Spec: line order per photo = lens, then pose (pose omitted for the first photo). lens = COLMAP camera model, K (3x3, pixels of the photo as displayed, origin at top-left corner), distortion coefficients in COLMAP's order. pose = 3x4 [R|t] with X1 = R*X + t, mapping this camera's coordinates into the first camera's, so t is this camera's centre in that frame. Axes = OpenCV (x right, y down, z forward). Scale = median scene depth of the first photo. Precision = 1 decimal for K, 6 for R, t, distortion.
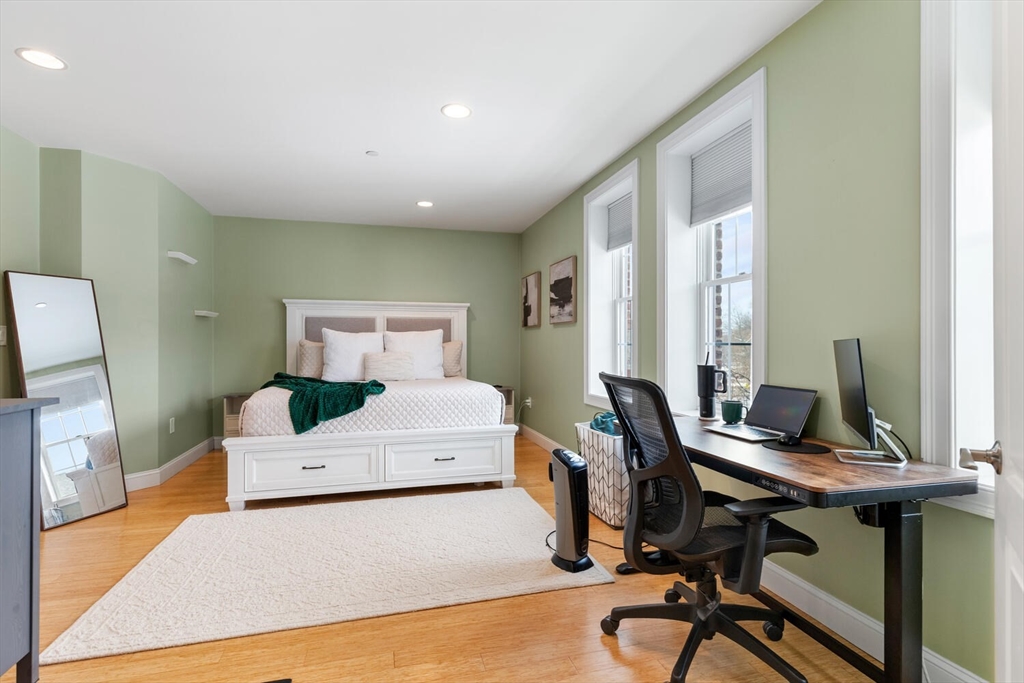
lens RADIAL K [[461.7, 0, 495.4], [0, 461.7, 346.5], [0, 0, 1]] dist [0.009564, -0.002011]
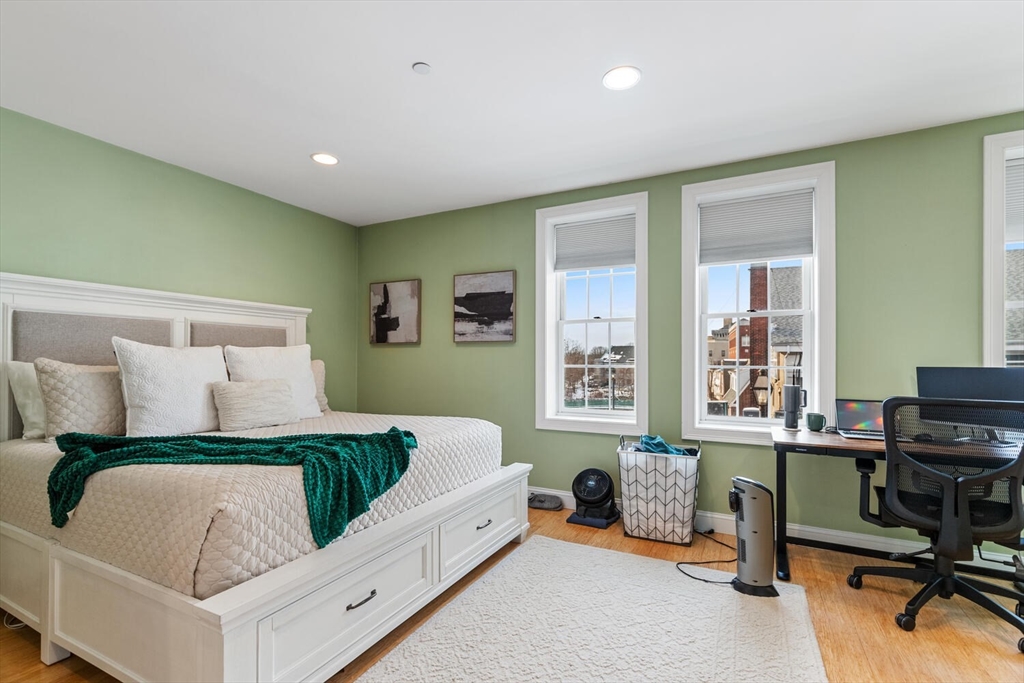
lens RADIAL K [[461.7, 0, 498.6], [0, 461.7, 359.2], [0, 0, 1]] dist [0.009564, -0.002011]
pose [[0.684613, 0.002640, 0.728902, -0.523864], [0.002386, 0.999980, -0.005863, -0.012839], [-0.728902, 0.005753, 0.684593, 0.393960]]
